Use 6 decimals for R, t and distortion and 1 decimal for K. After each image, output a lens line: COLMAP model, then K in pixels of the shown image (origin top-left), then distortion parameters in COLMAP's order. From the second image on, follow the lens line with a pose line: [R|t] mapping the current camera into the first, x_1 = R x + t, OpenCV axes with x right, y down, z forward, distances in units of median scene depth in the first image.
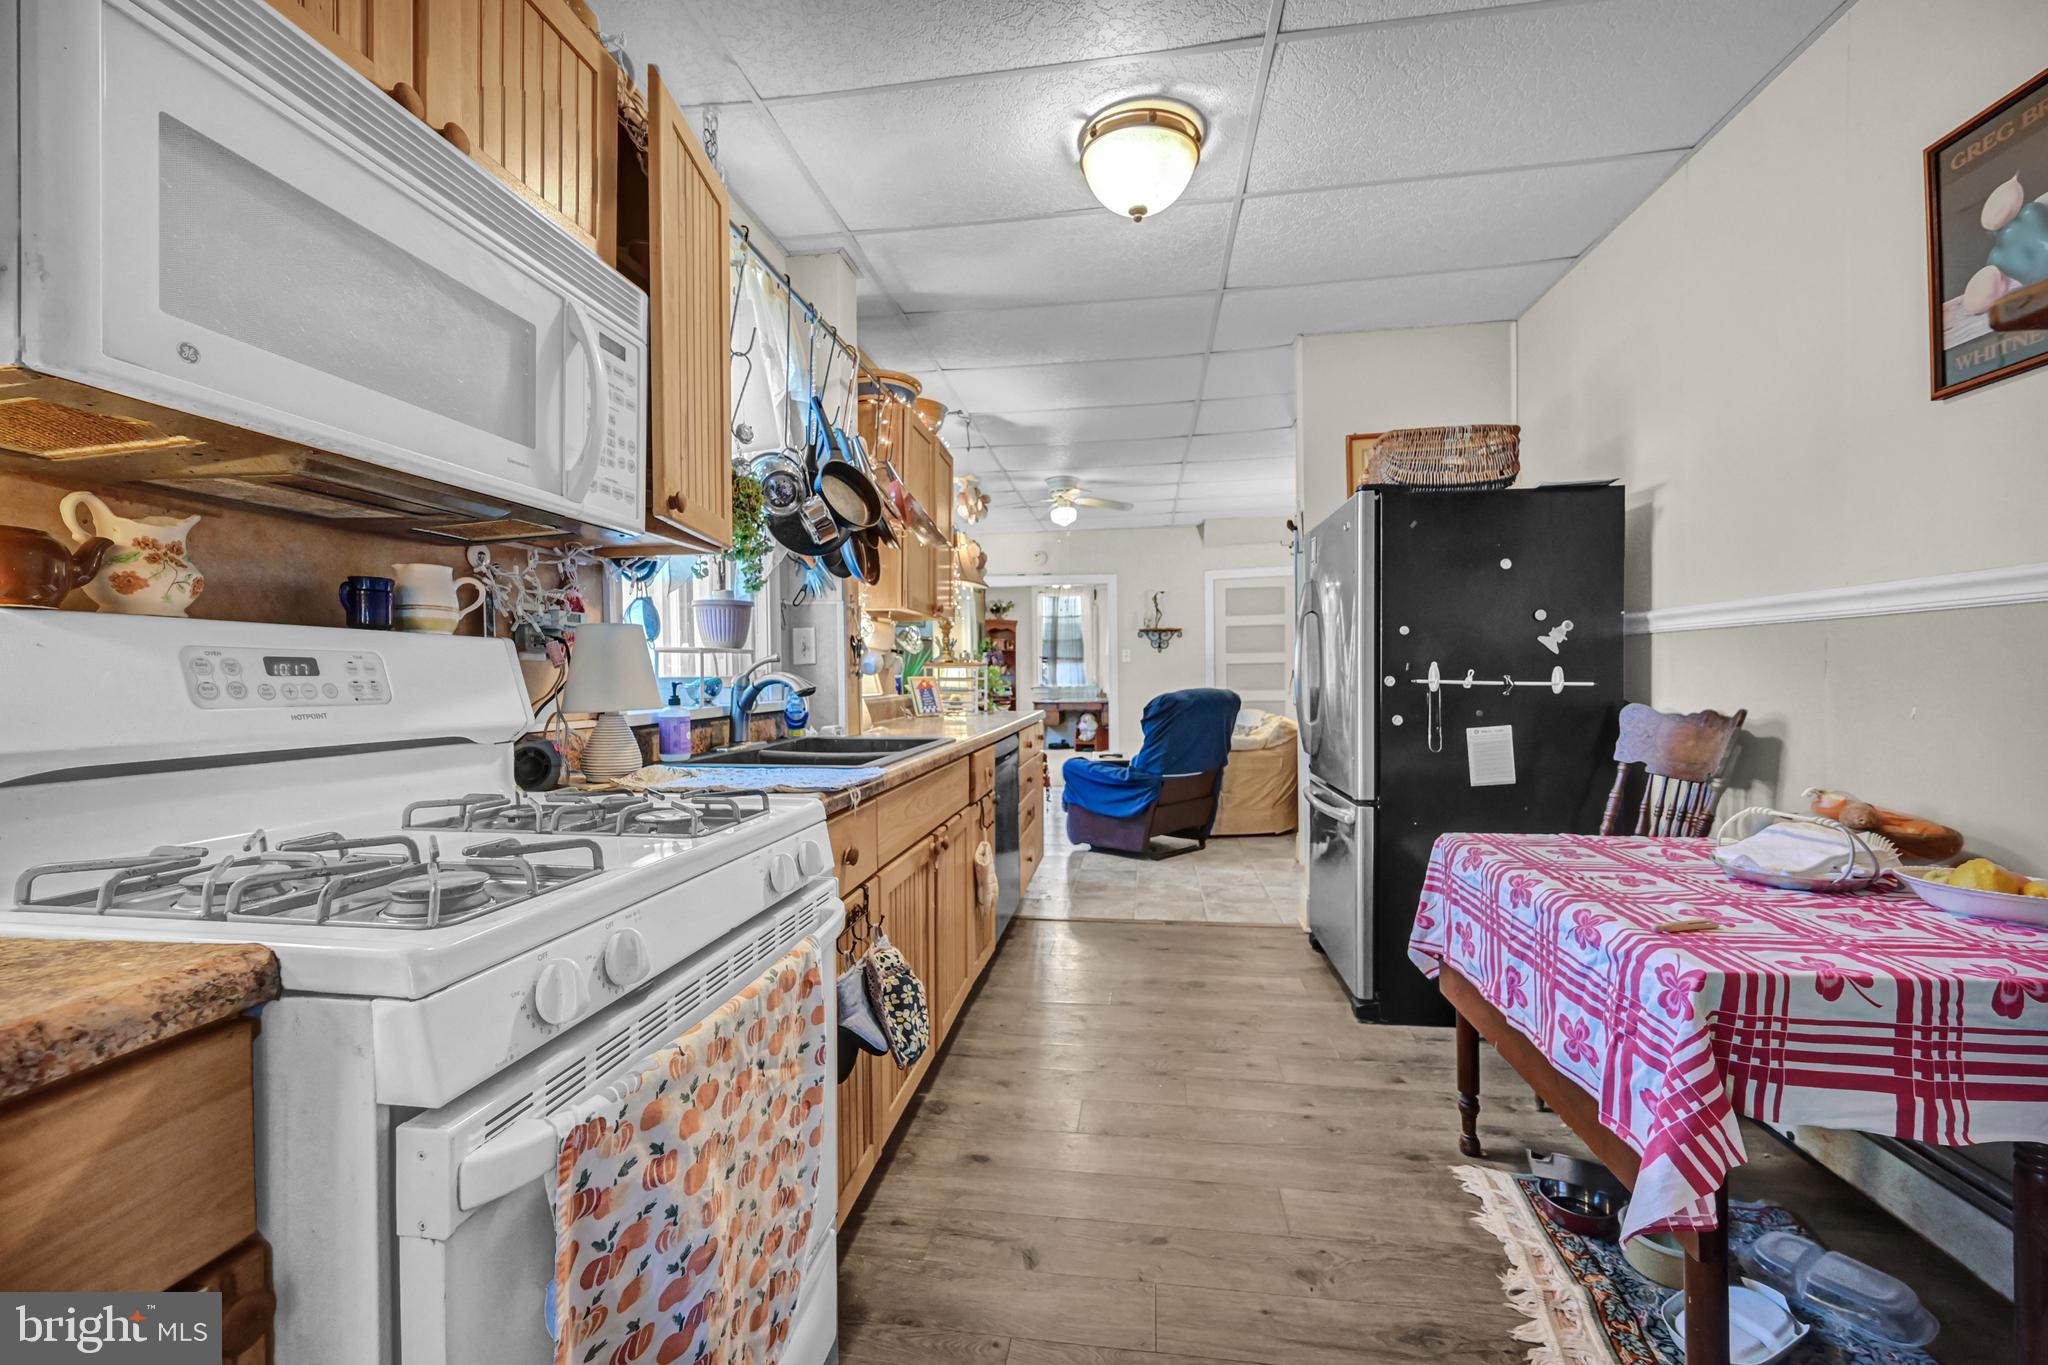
lens RADIAL K [[826.7, 0, 1013.6], [0, 826.7, 677.4], [0, 0, 1]] dist [-0.001914, 0.000397]
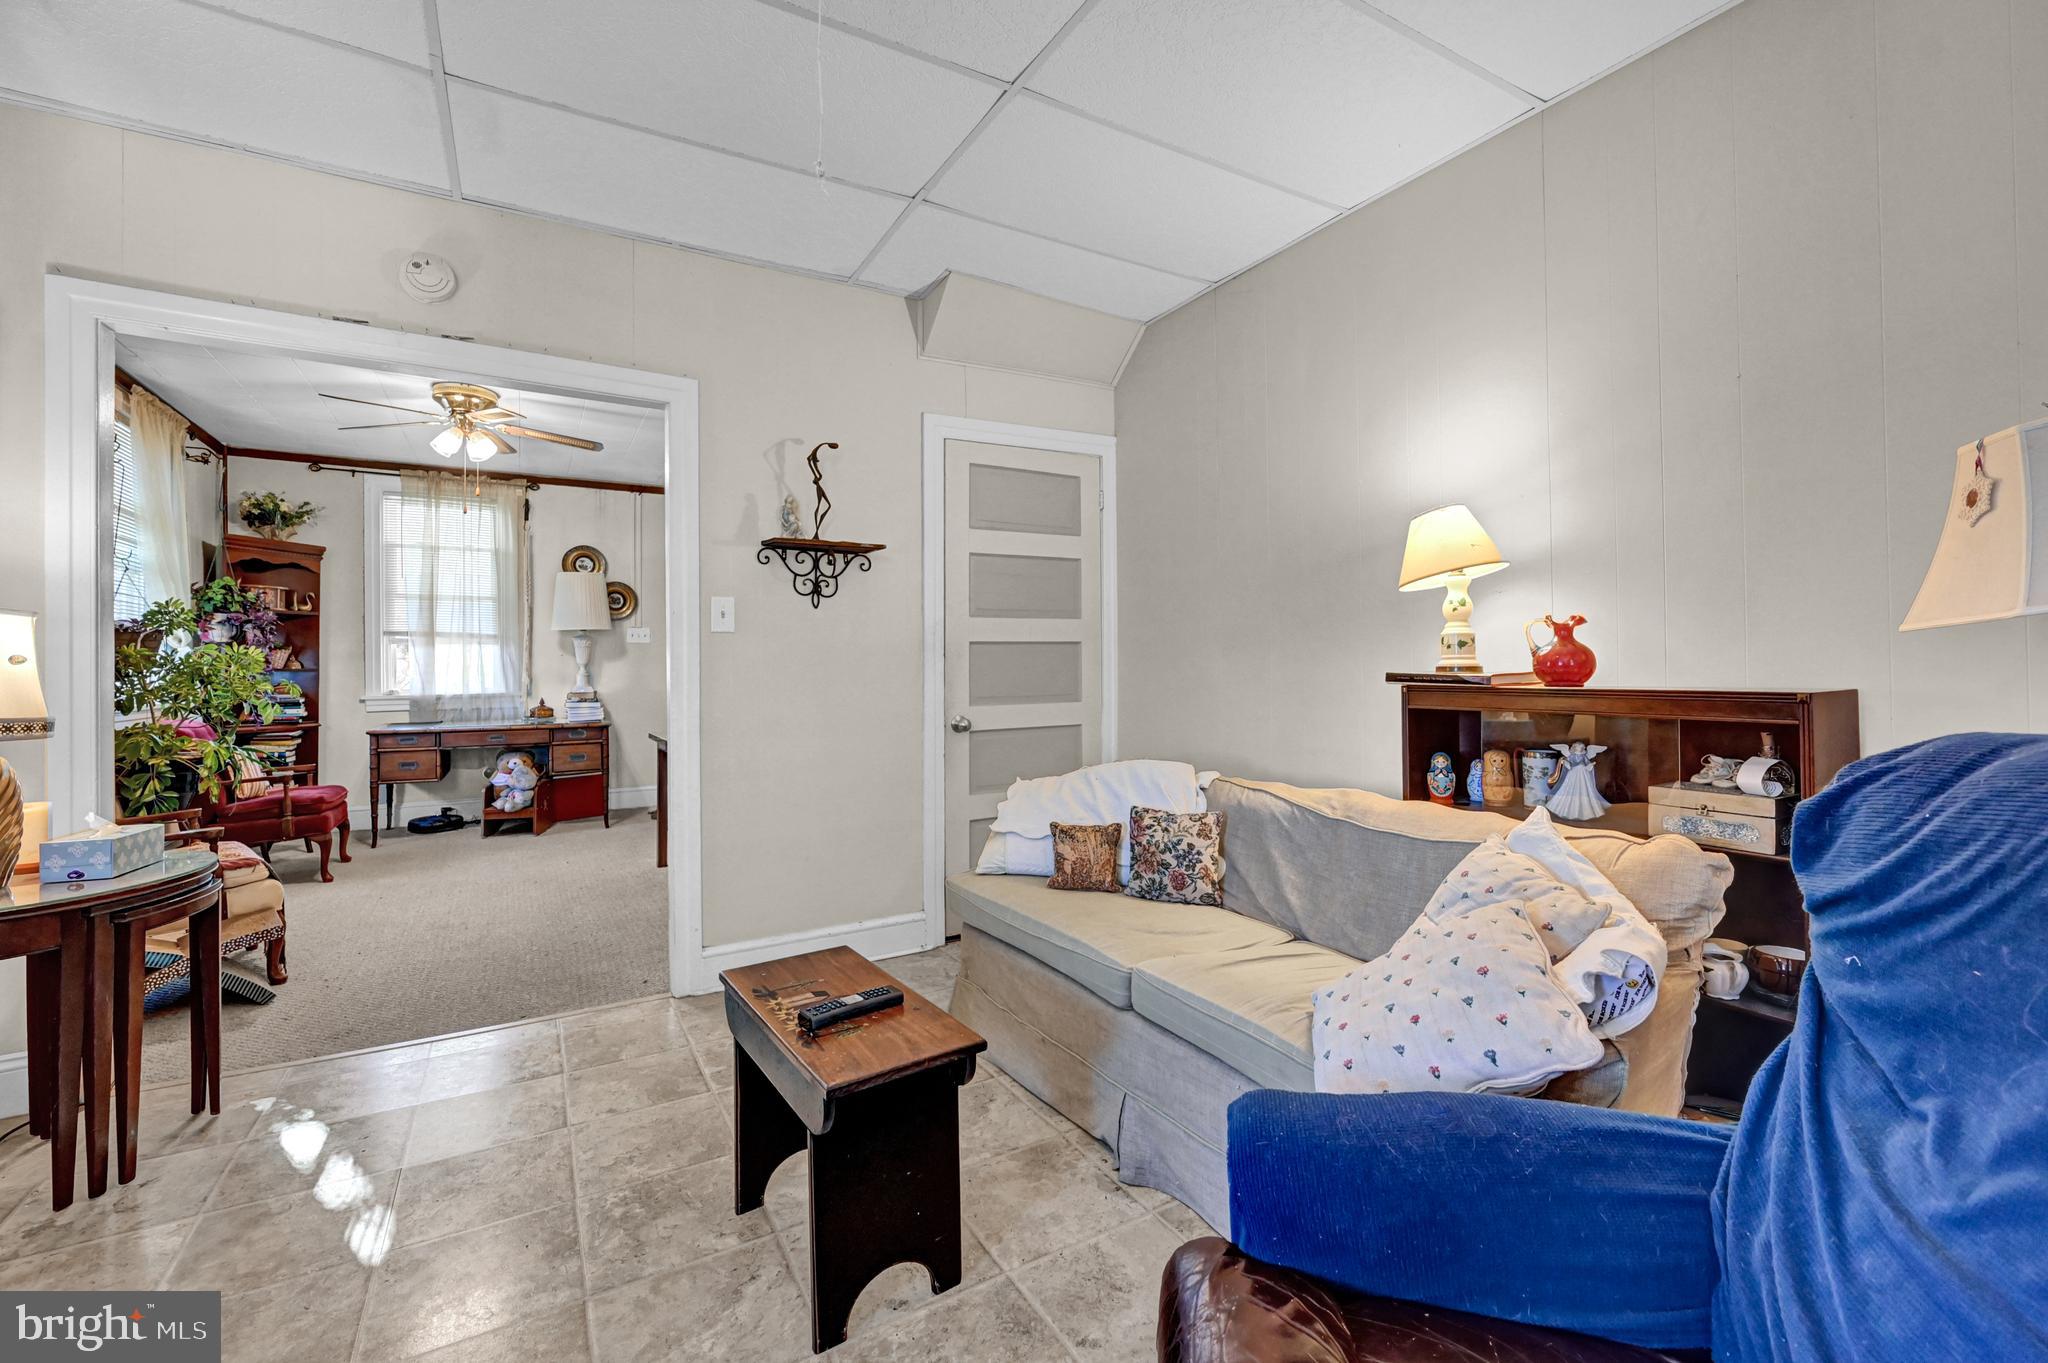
lens RADIAL K [[882.7, 0, 1022.2], [0, 882.7, 660.6], [0, 0, 1]] dist [-0.000635, -0.000067]
pose [[0.780966, 0.011027, 0.624476, 0.007933], [0.000762, 0.999827, -0.018607, 0.005766], [-0.624573, 0.015007, 0.780823, 2.478393]]
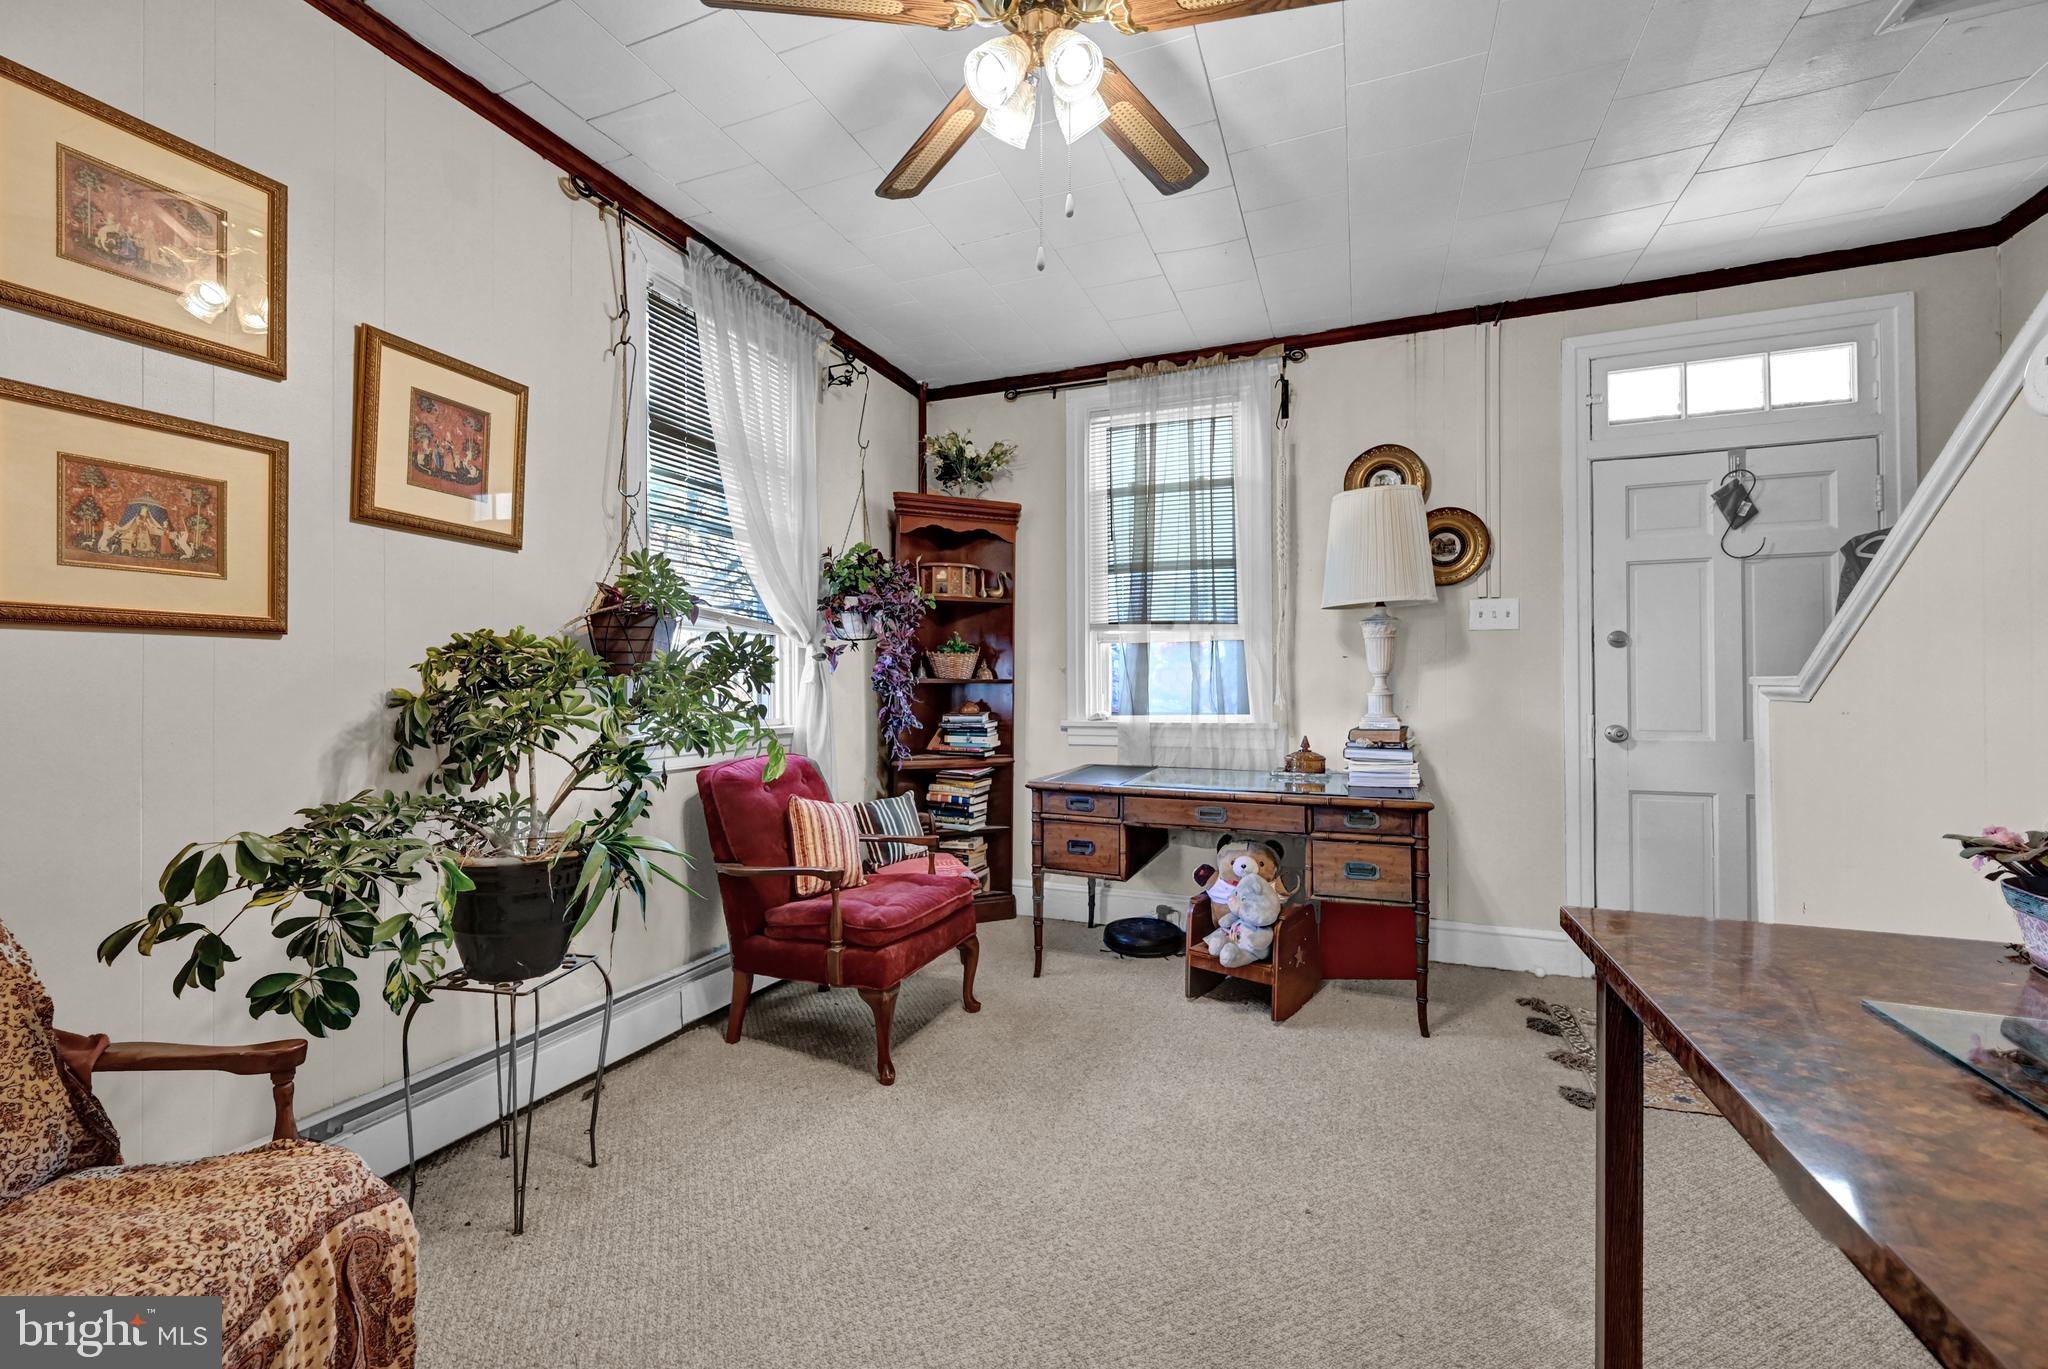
lens RADIAL K [[829.1, 0, 1024.0], [0, 829.1, 684.5], [0, 0, 1]] dist [-0.001722, 0.000224]
pose [[0.974179, 0.012364, -0.225438, 0.470504], [-0.013852, 0.999891, -0.005019, -0.003898], [0.225351, 0.008012, 0.974245, 4.346825]]
